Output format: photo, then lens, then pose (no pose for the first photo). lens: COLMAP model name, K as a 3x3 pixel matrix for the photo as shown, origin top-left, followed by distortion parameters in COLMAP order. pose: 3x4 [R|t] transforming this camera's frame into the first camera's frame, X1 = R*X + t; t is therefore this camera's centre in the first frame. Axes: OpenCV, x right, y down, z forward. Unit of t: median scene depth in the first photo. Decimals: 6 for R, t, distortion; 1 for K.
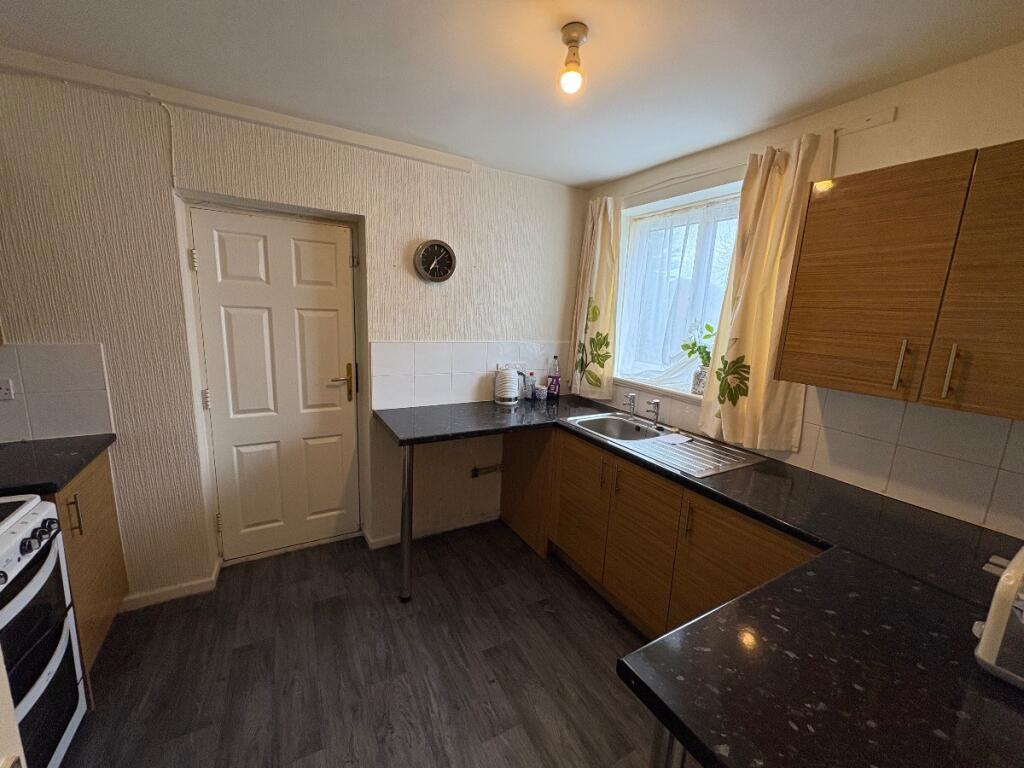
lens RADIAL K [[406.7, 0, 510.1], [0, 406.7, 383.6], [0, 0, 1]] dist [0.002628, 0.000270]
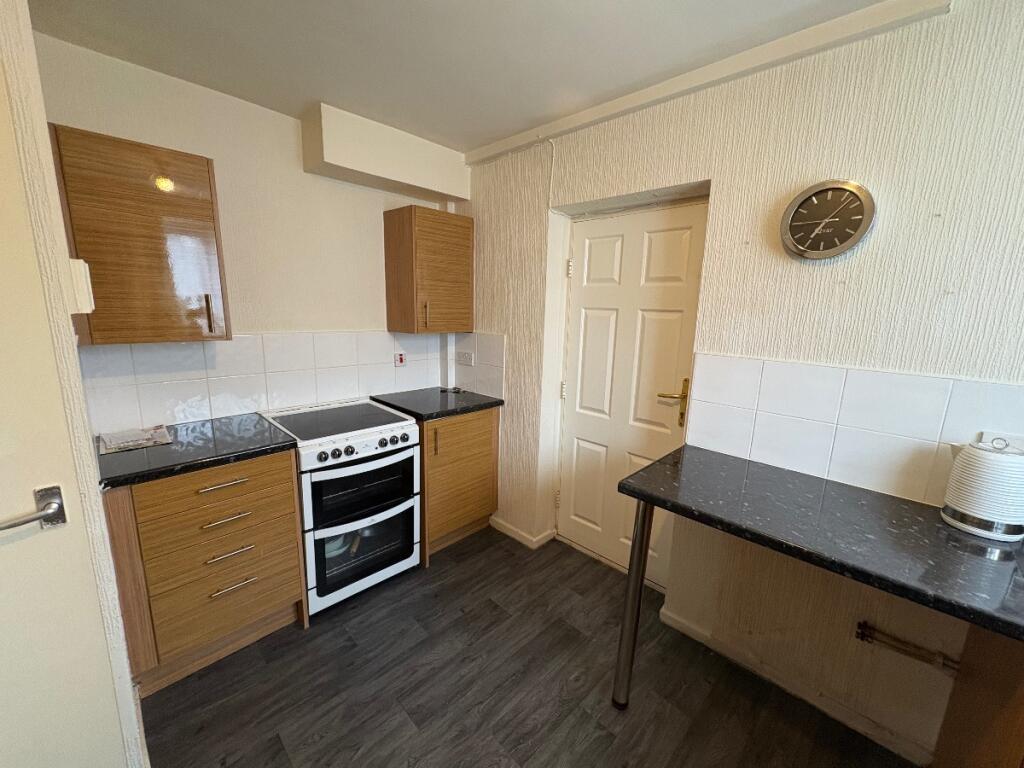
lens RADIAL K [[406.7, 0, 512.0], [0, 406.7, 385.3], [0, 0, 1]] dist [0.002628, 0.000270]
pose [[0.288063, 0.151177, -0.945603, 0.259589], [-0.193720, 0.976244, 0.097062, -0.050498], [0.937813, 0.155222, 0.310505, 0.454470]]
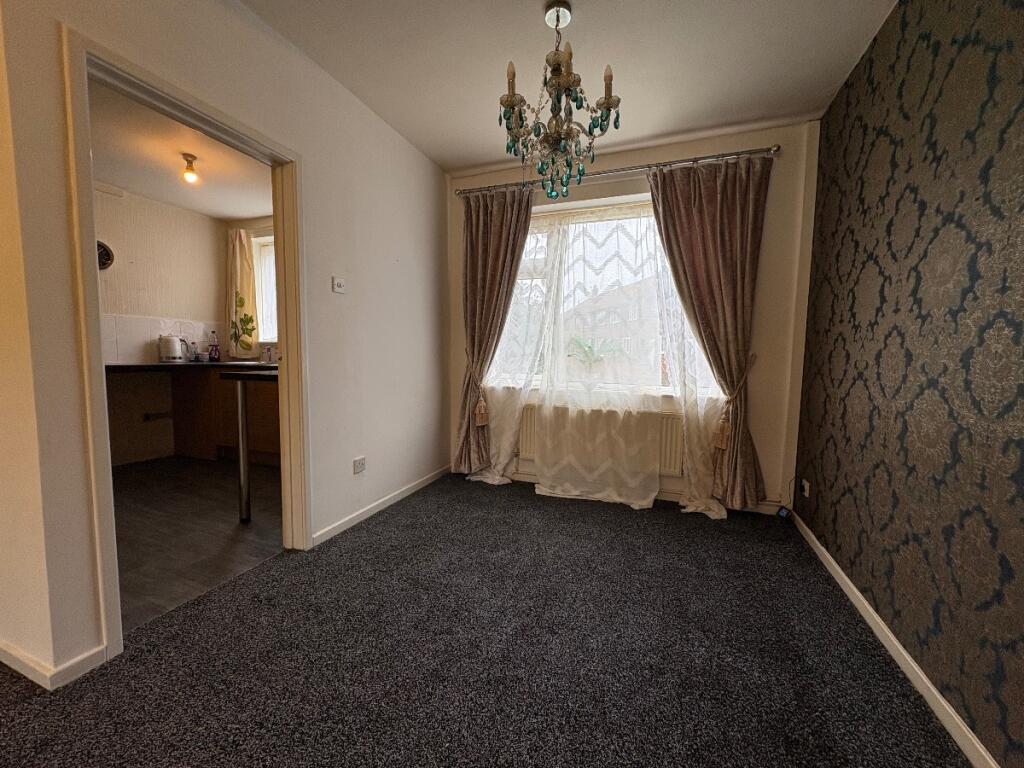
lens RADIAL K [[406.7, 0, 509.4], [0, 406.7, 381.6], [0, 0, 1]] dist [0.002628, 0.000270]
pose [[0.774274, -0.079305, 0.627862, 0.004723], [0.134670, 0.990041, -0.041021, 0.372284], [-0.618356, 0.116316, 0.777243, -0.898745]]
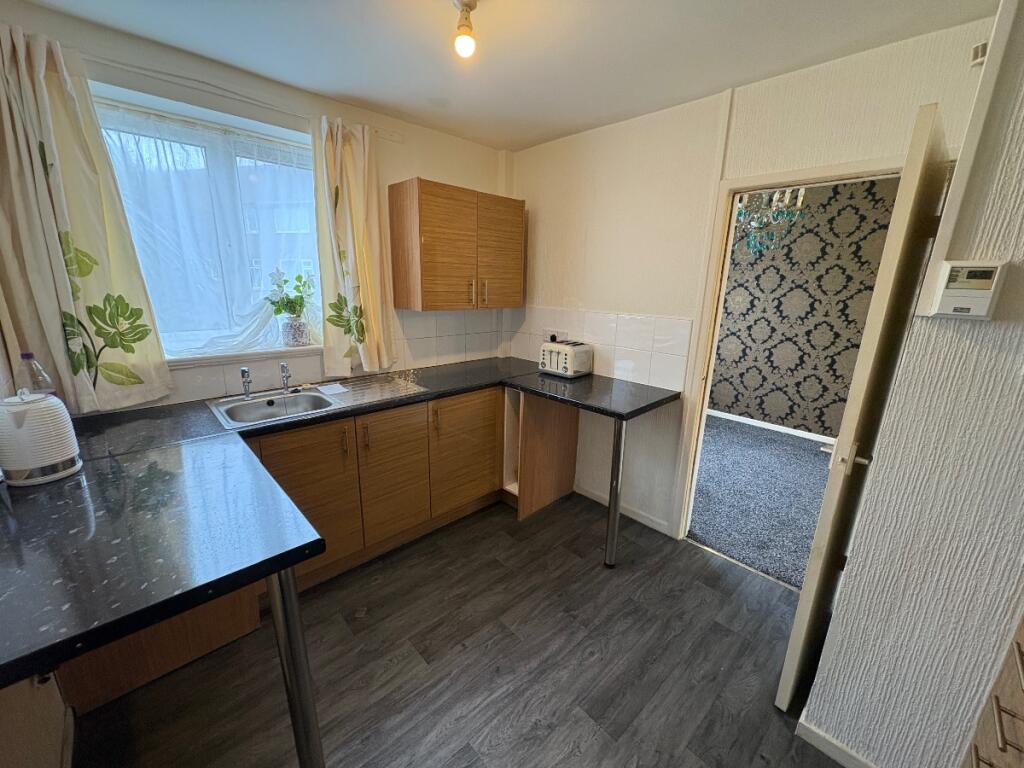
lens RADIAL K [[406.7, 0, 508.9], [0, 406.7, 382.0], [0, 0, 1]] dist [0.002628, 0.000270]
pose [[-0.235941, -0.288228, 0.928039, -0.577195], [0.143847, 0.934122, 0.326688, -0.135985], [-0.961062, 0.210574, -0.178937, 0.660593]]
